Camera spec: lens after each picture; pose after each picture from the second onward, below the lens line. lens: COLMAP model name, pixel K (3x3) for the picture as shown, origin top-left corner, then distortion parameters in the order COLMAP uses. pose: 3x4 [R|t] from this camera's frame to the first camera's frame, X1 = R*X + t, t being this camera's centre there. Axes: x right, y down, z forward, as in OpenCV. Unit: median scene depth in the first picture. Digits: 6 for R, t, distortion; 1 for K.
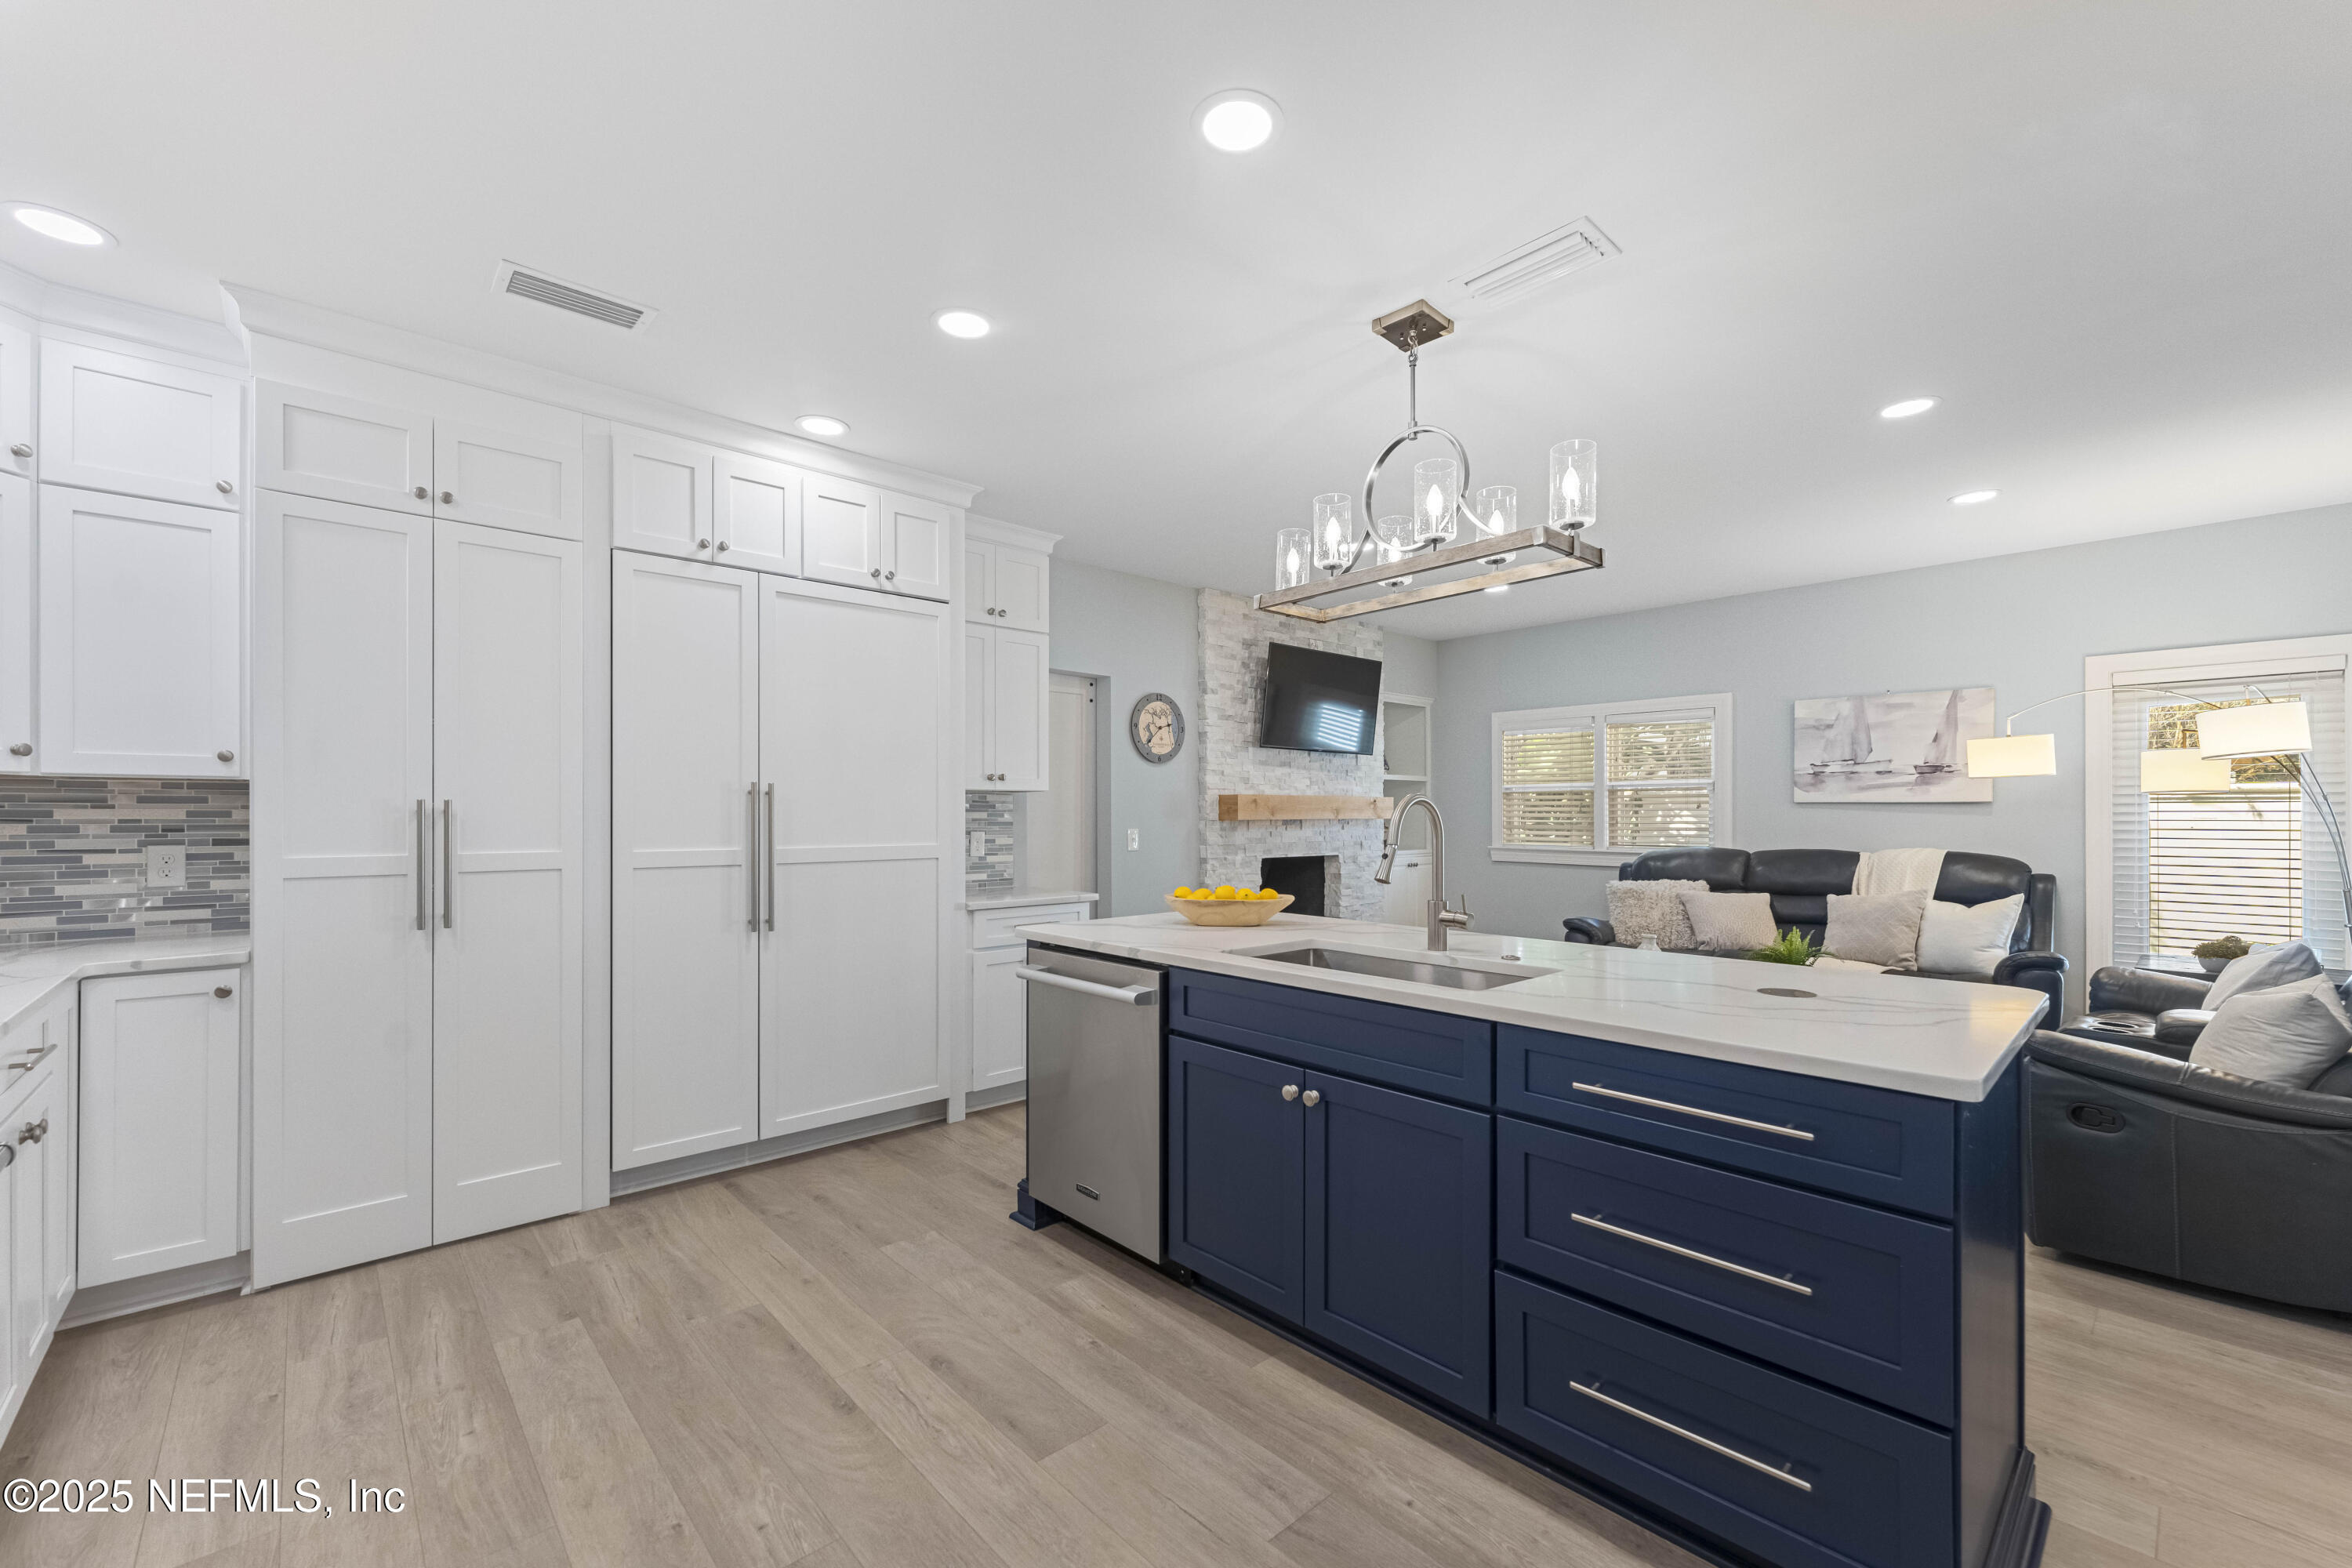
lens RADIAL K [[947.5, 0, 1166.1], [0, 947.5, 814.6], [0, 0, 1]] dist [-0.002285, 0.001642]
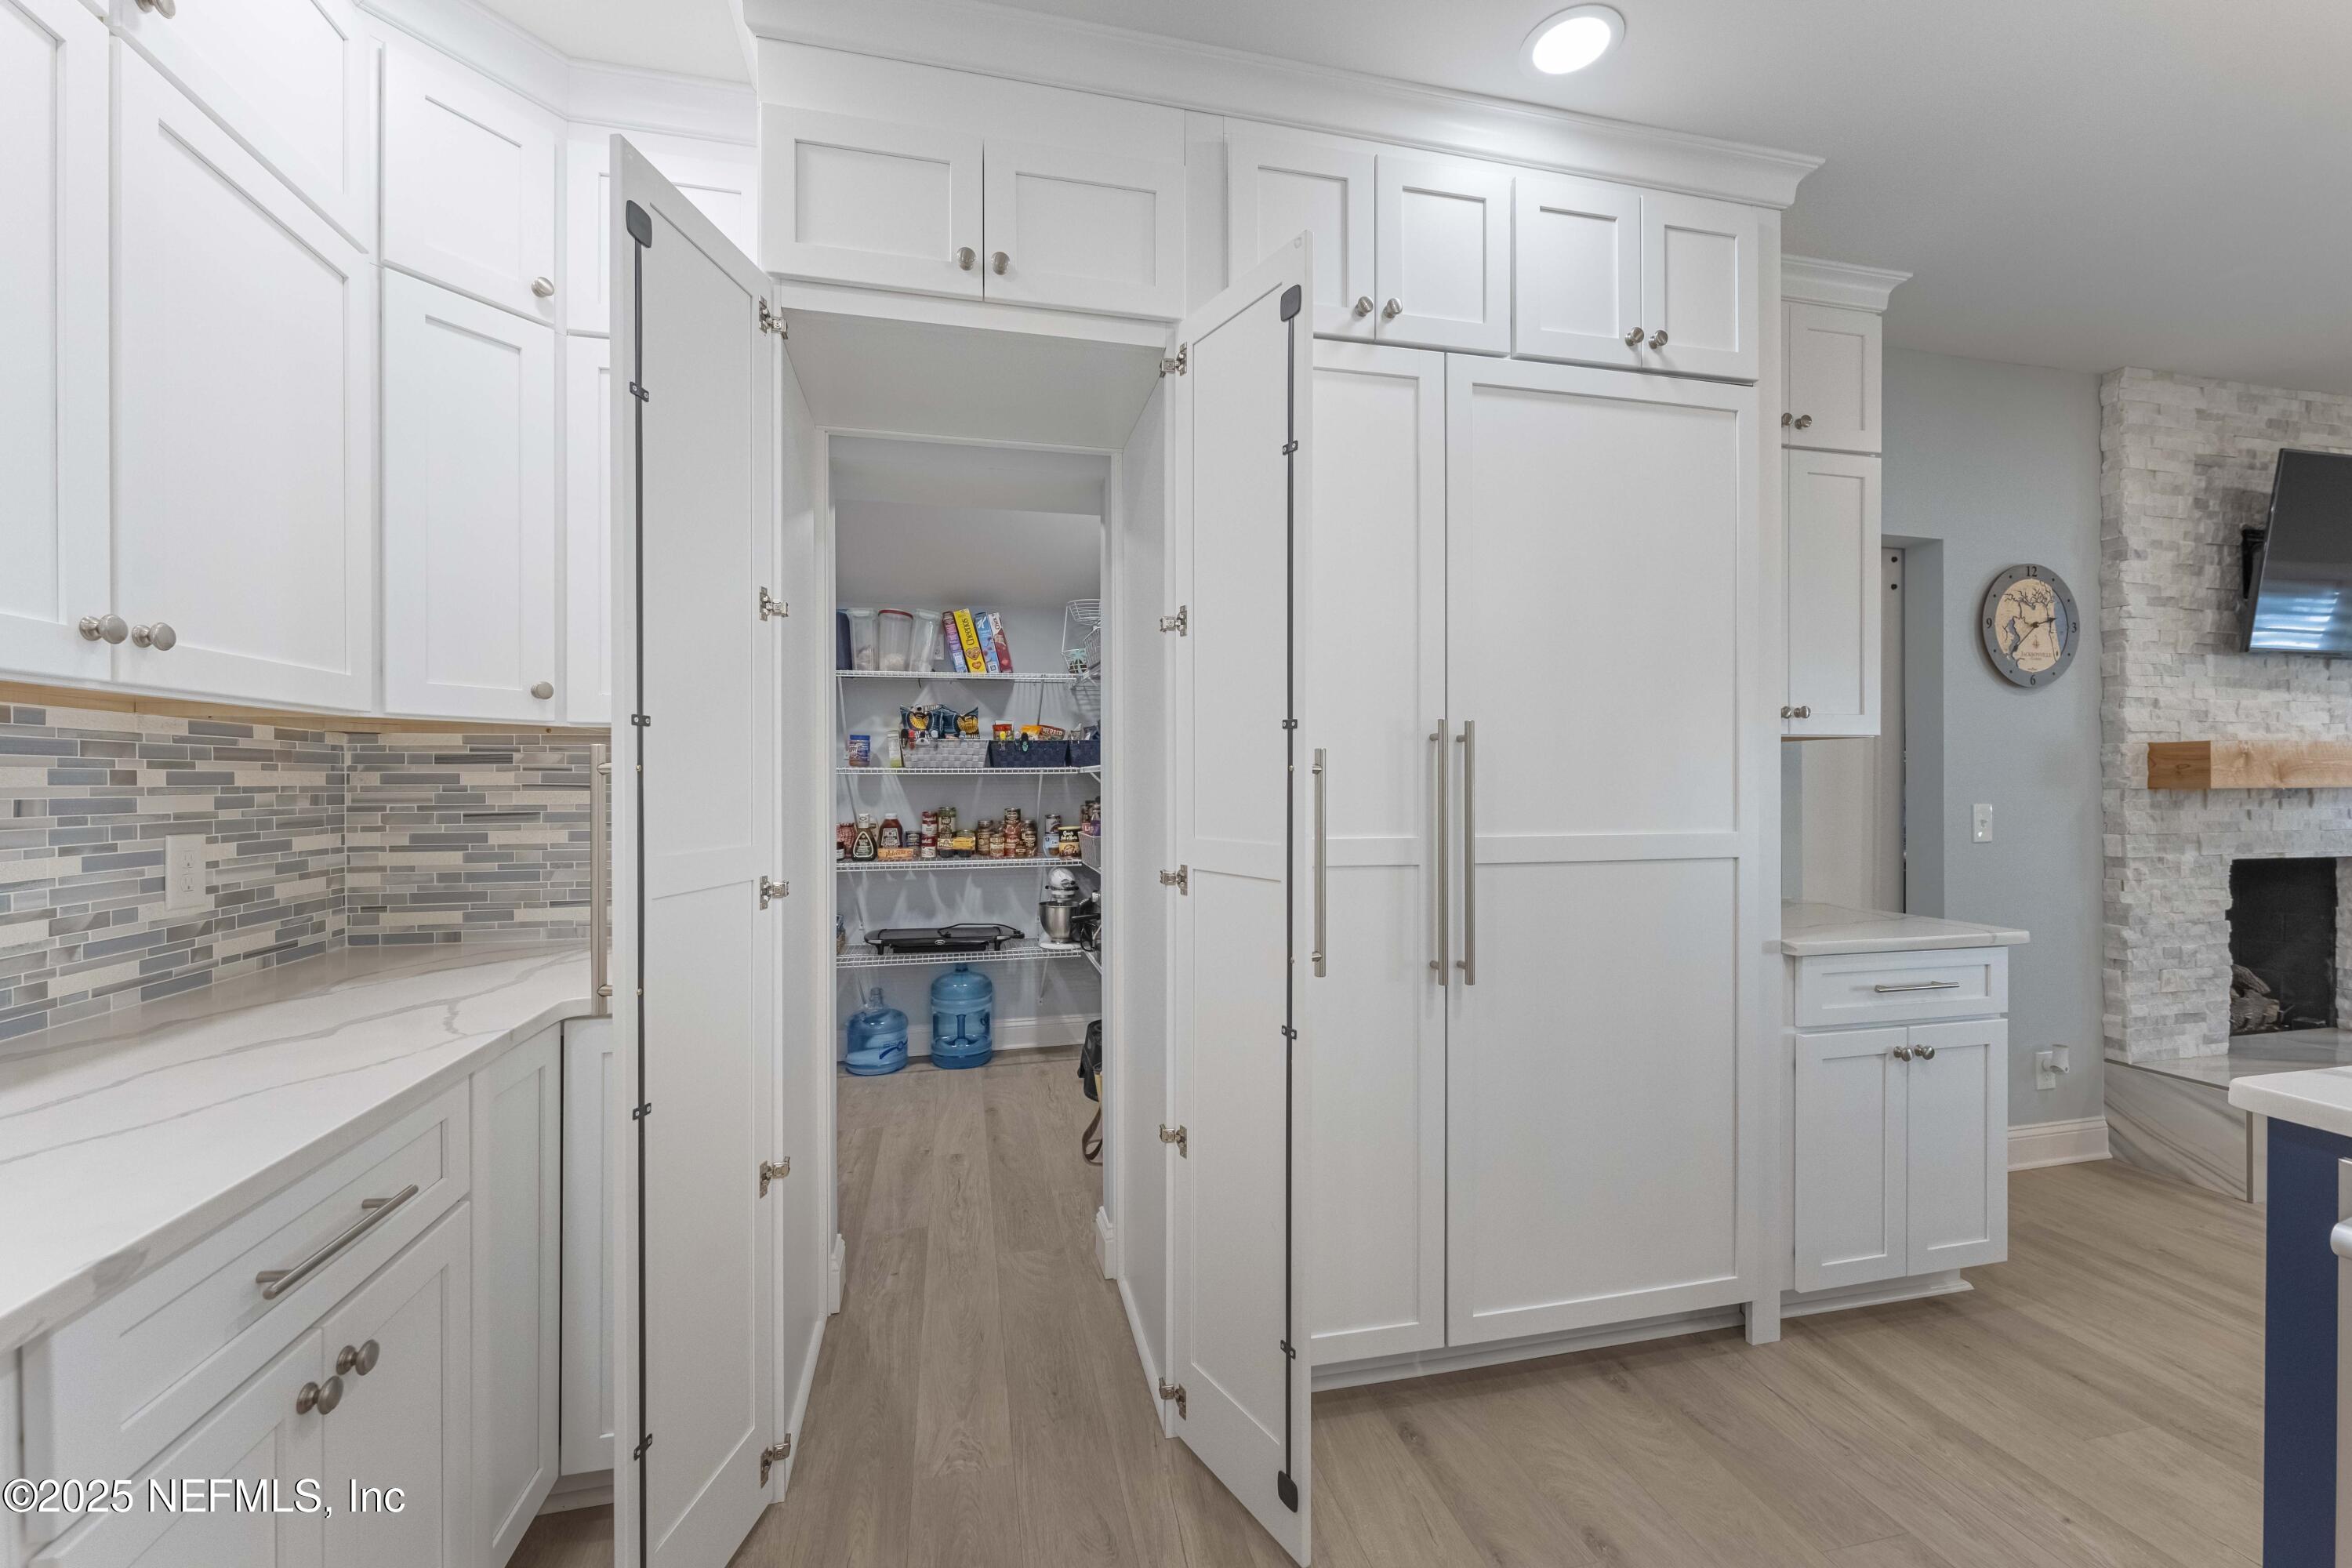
lens RADIAL K [[947.5, 0, 1172.2], [0, 947.5, 777.7], [0, 0, 1]] dist [-0.002285, 0.001642]
pose [[0.873132, -0.004869, -0.487460, -0.228087], [0.001501, 0.999972, -0.007301, 0.003322], [0.487482, 0.005643, 0.873115, 0.325235]]
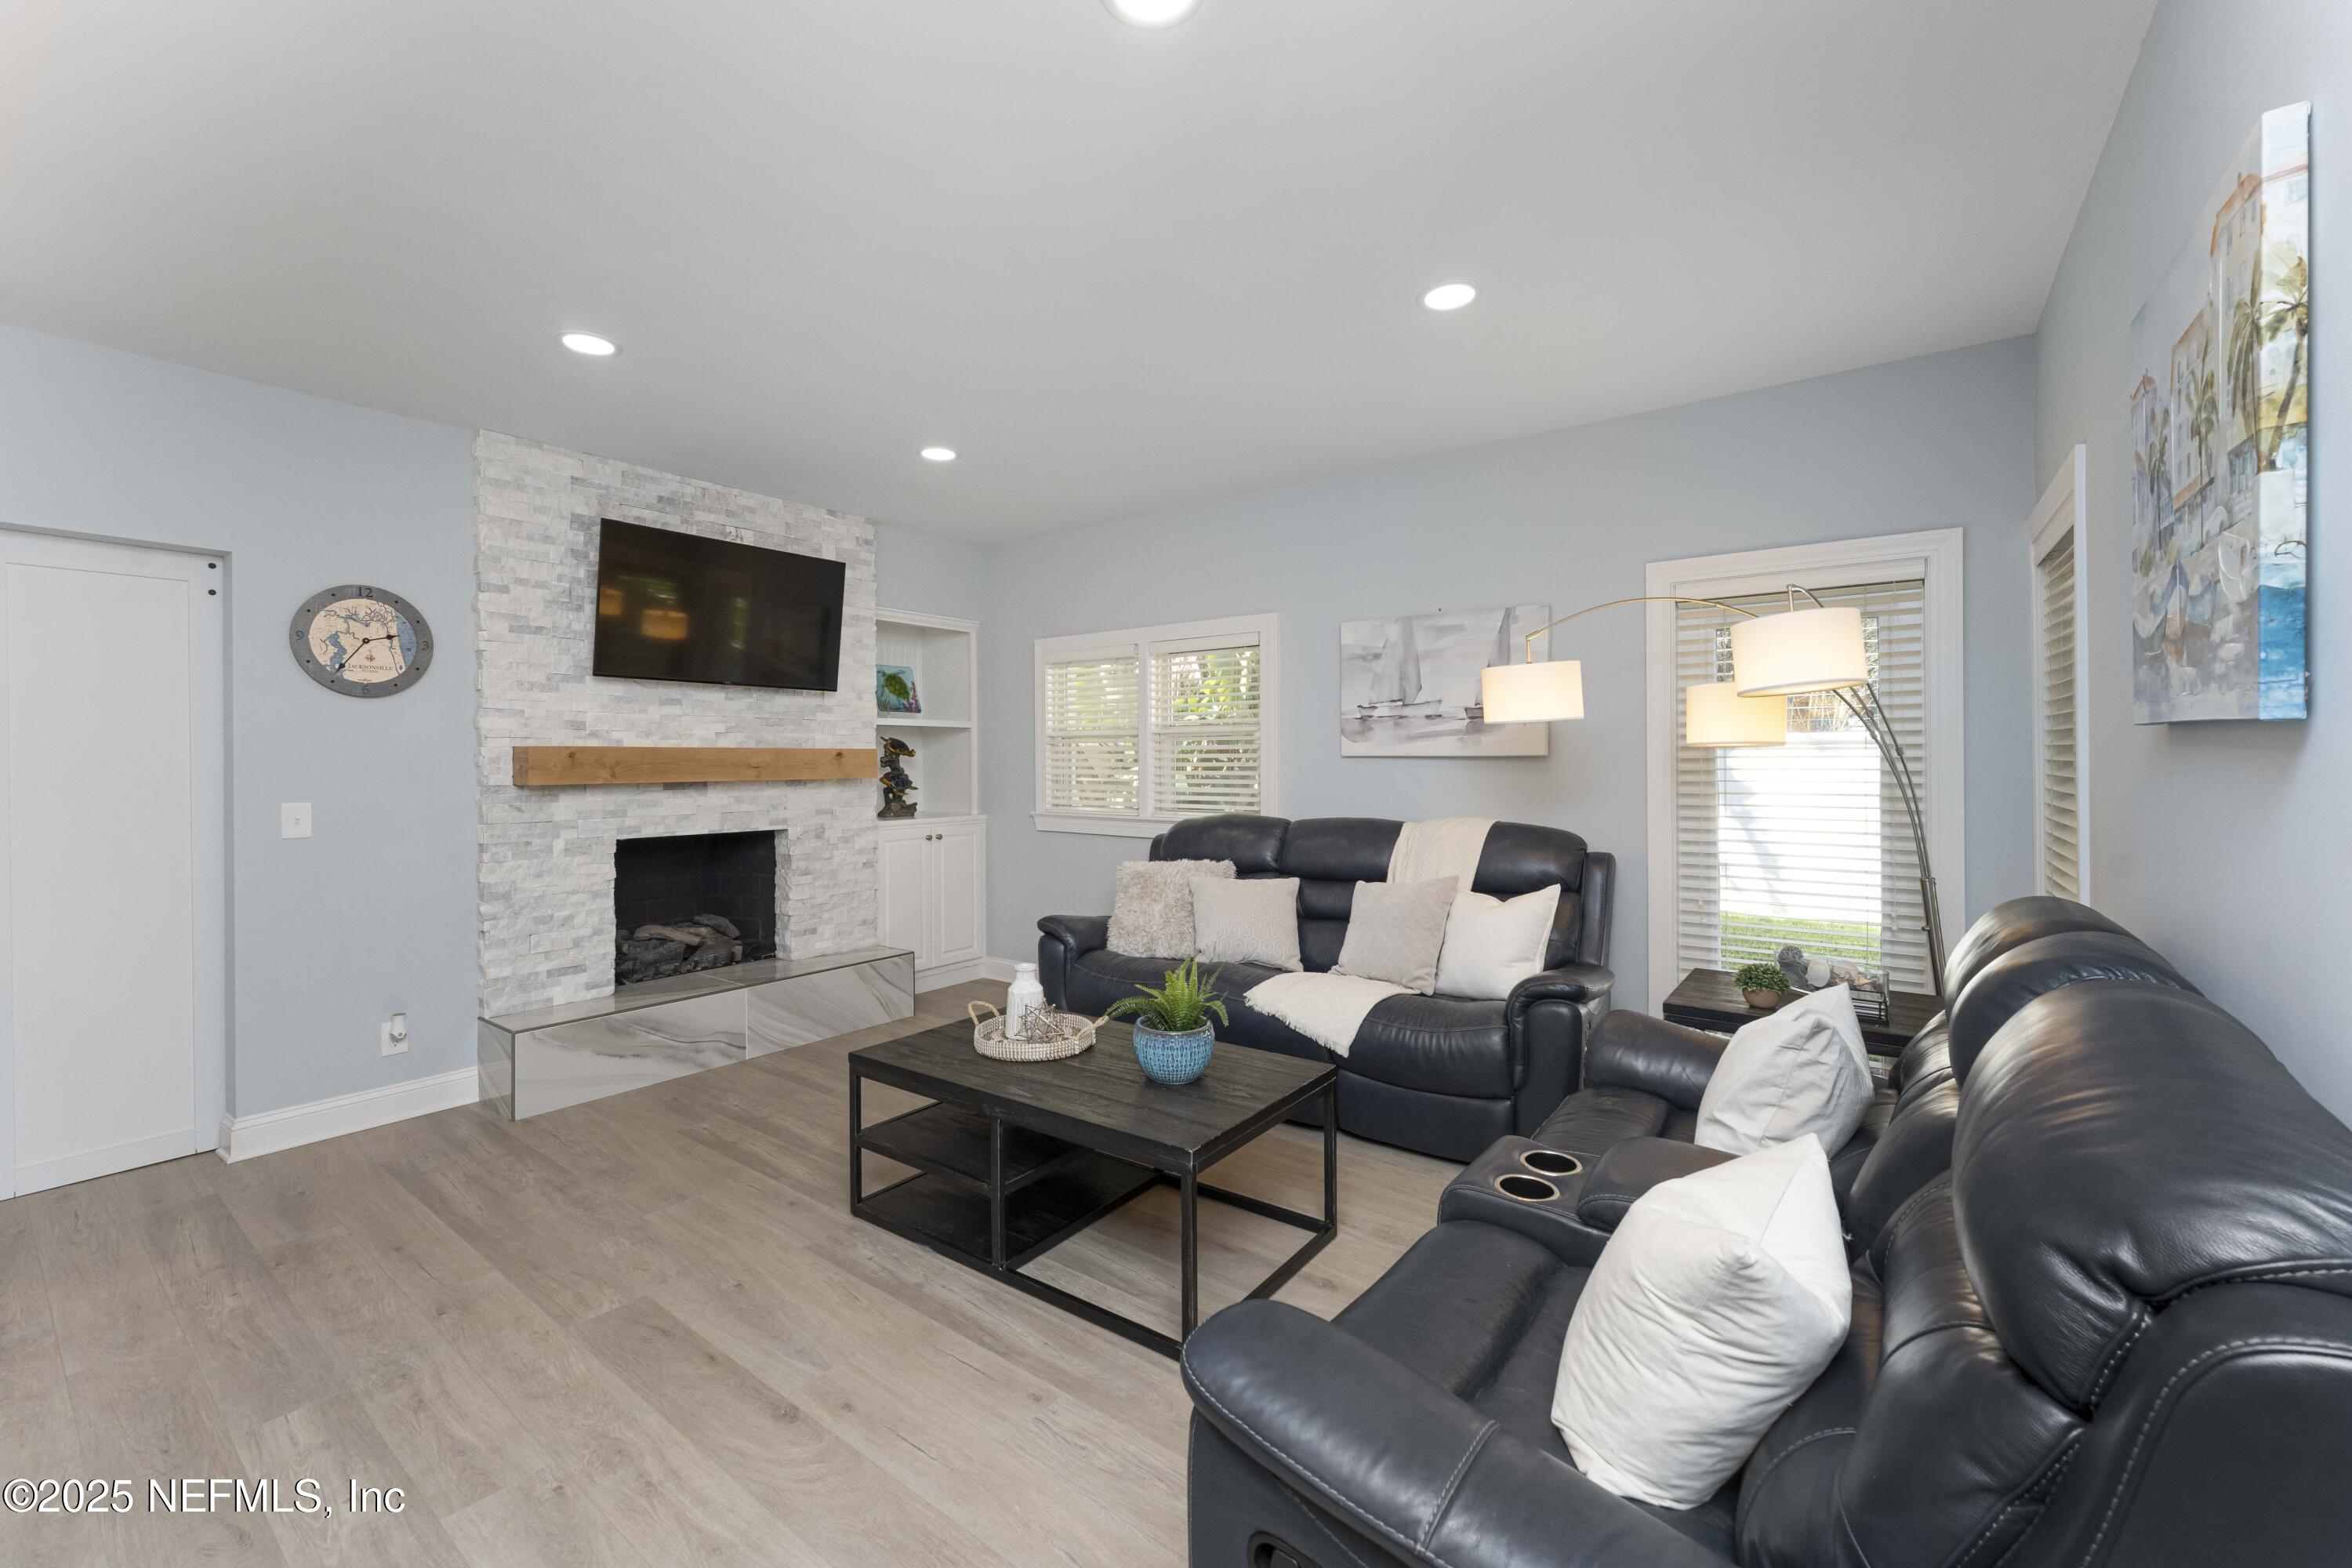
lens RADIAL K [[947.5, 0, 1156.6], [0, 947.5, 751.3], [0, 0, 1]] dist [-0.002285, 0.001642]
pose [[0.983687, -0.001985, 0.179878, 0.500972], [0.003873, 0.999941, -0.010146, -0.012455], [-0.179847, 0.010677, 0.983637, 0.363912]]
